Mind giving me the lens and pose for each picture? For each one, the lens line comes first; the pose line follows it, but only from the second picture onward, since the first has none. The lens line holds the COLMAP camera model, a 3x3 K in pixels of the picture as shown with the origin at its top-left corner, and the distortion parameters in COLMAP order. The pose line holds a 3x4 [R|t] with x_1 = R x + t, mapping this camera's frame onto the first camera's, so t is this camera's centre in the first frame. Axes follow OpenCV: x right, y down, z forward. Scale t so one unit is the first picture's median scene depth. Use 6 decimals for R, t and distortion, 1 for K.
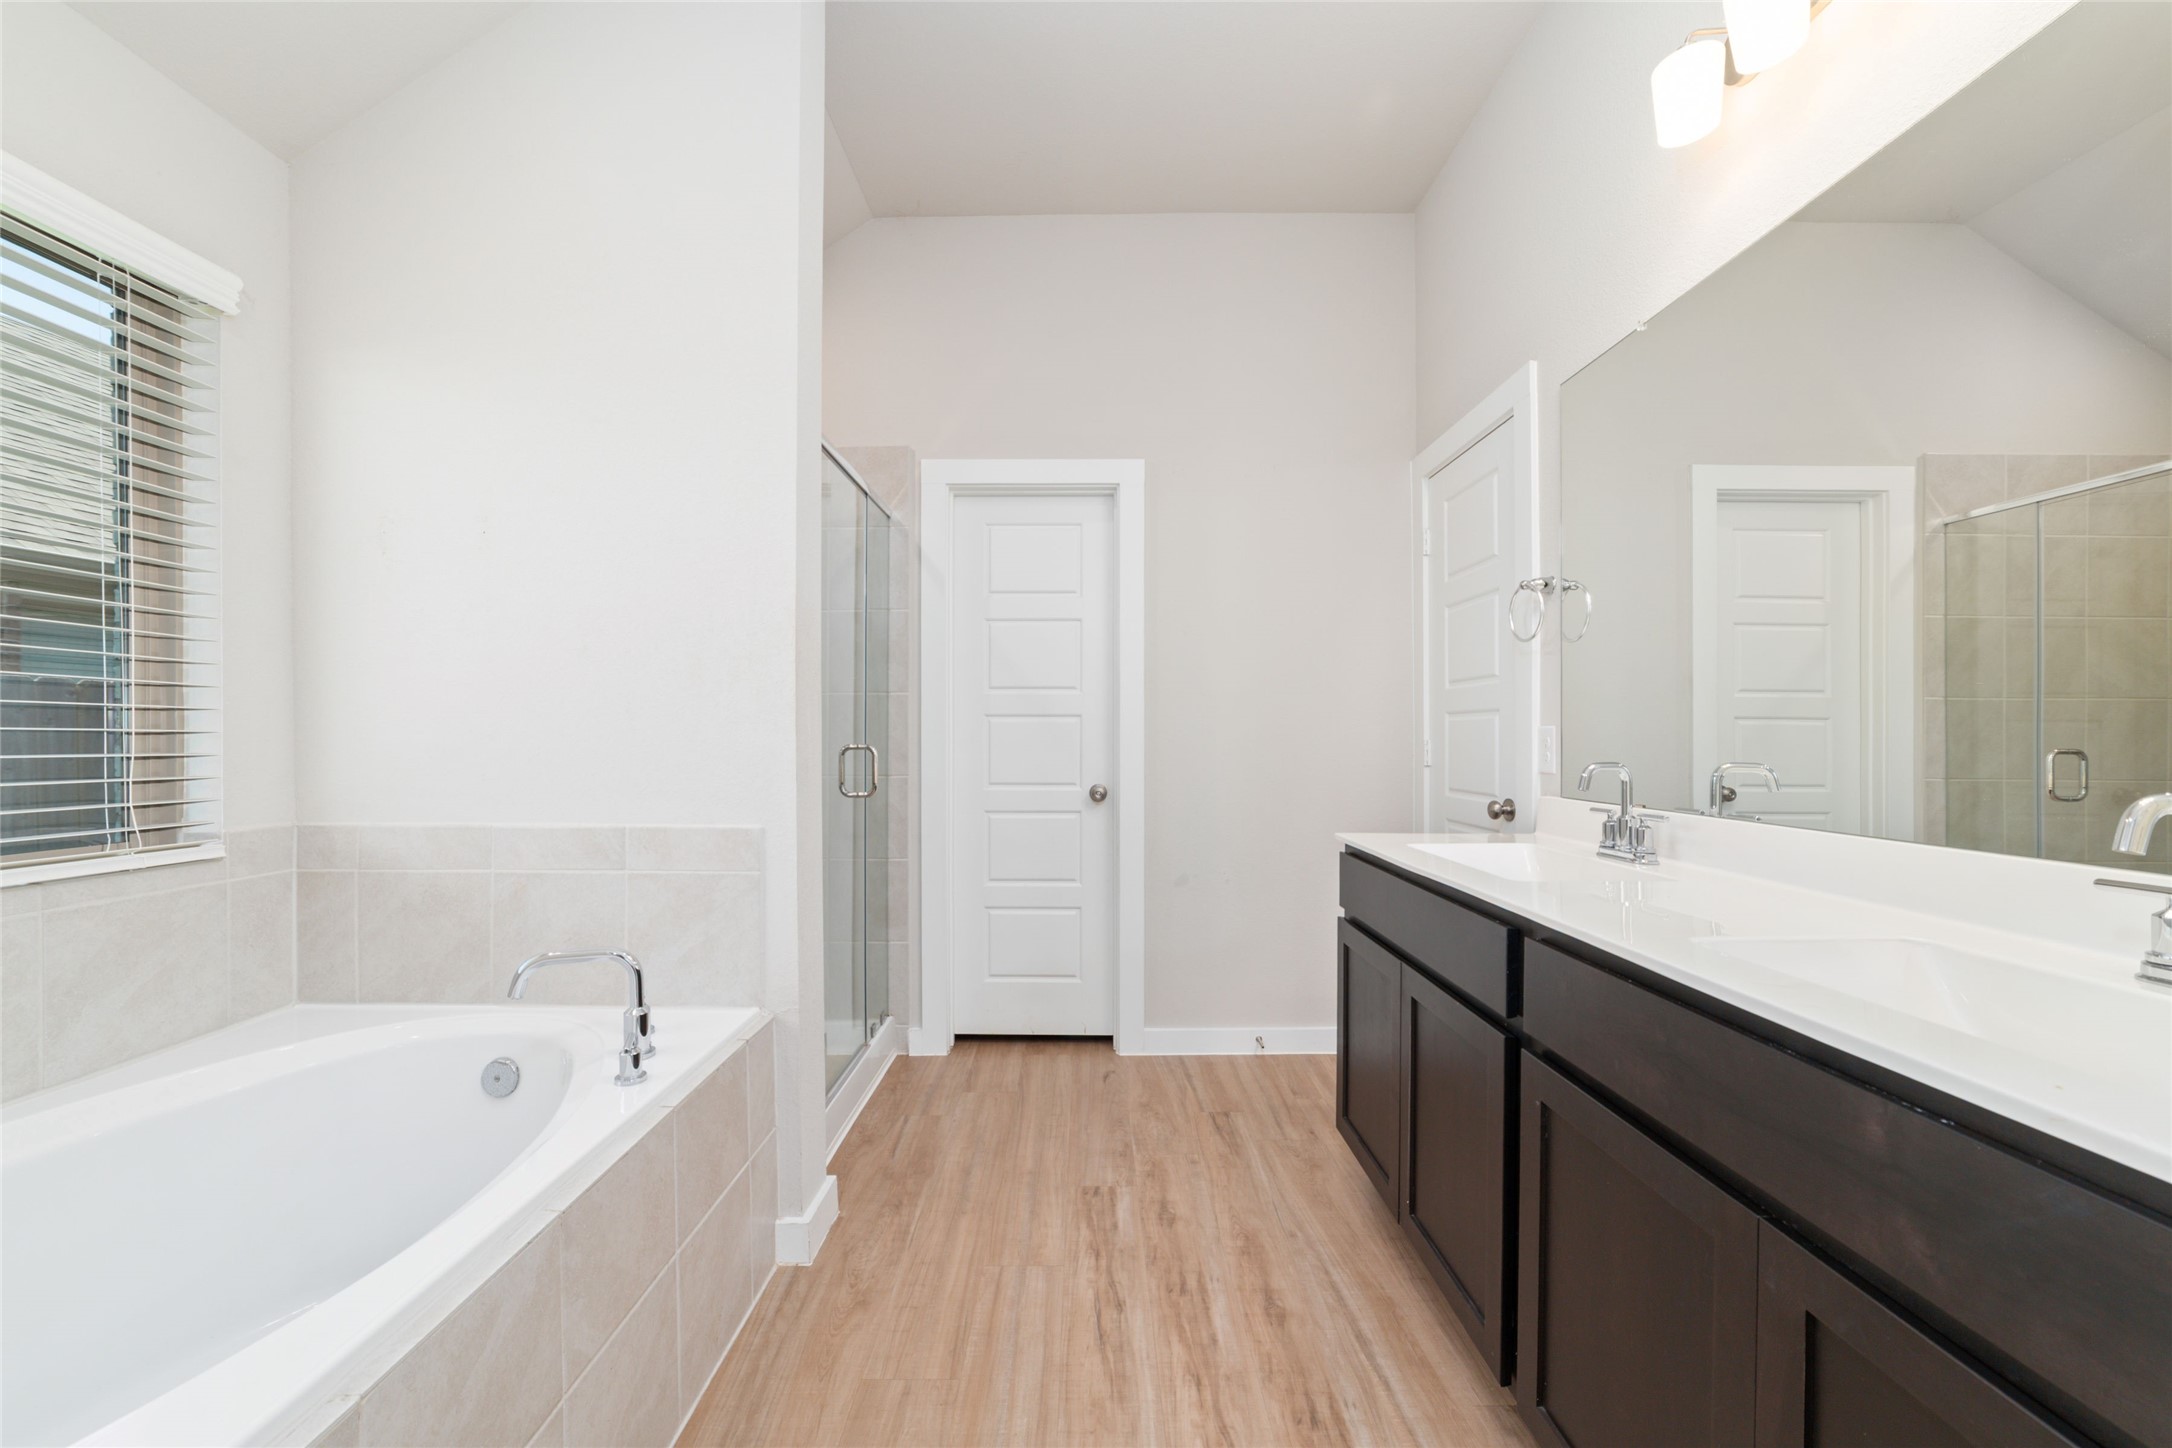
lens RADIAL K [[830.3, 0, 1101.0], [0, 830.3, 720.9], [0, 0, 1]] dist [-0.013272, 0.004319]
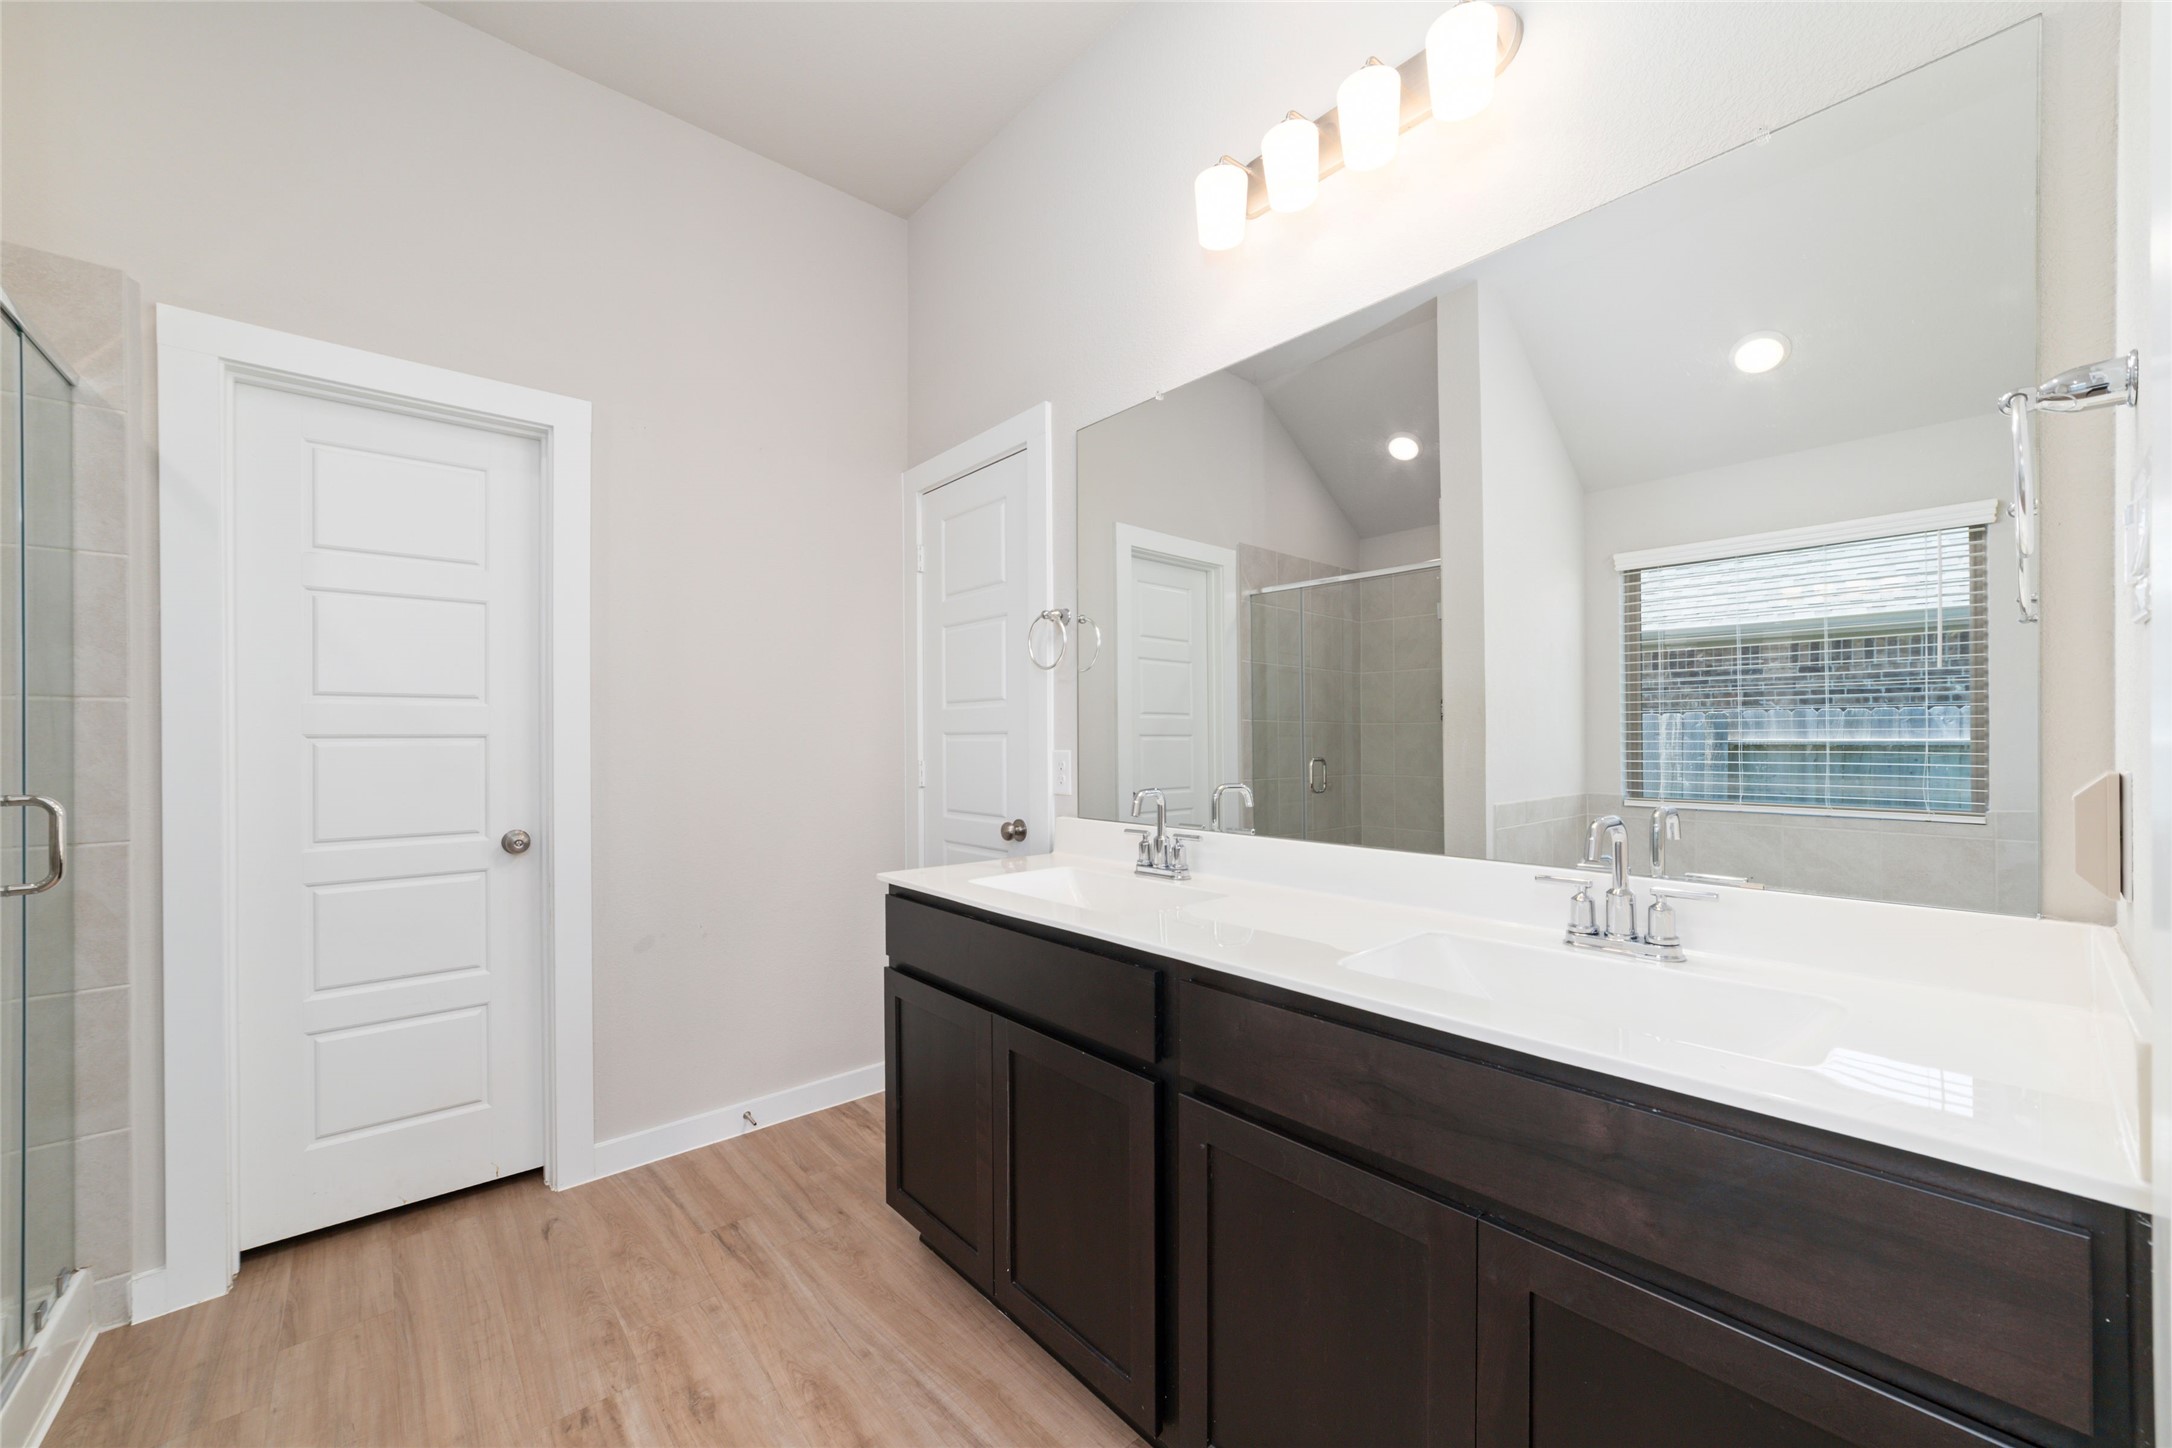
lens RADIAL K [[830.3, 0, 1110.3], [0, 830.3, 732.6], [0, 0, 1]] dist [-0.013272, 0.004319]
pose [[0.764269, 0.001940, 0.644895, -0.082536], [-0.005146, 0.999982, 0.003090, -0.016400], [-0.644878, -0.005681, 0.764265, 0.122692]]
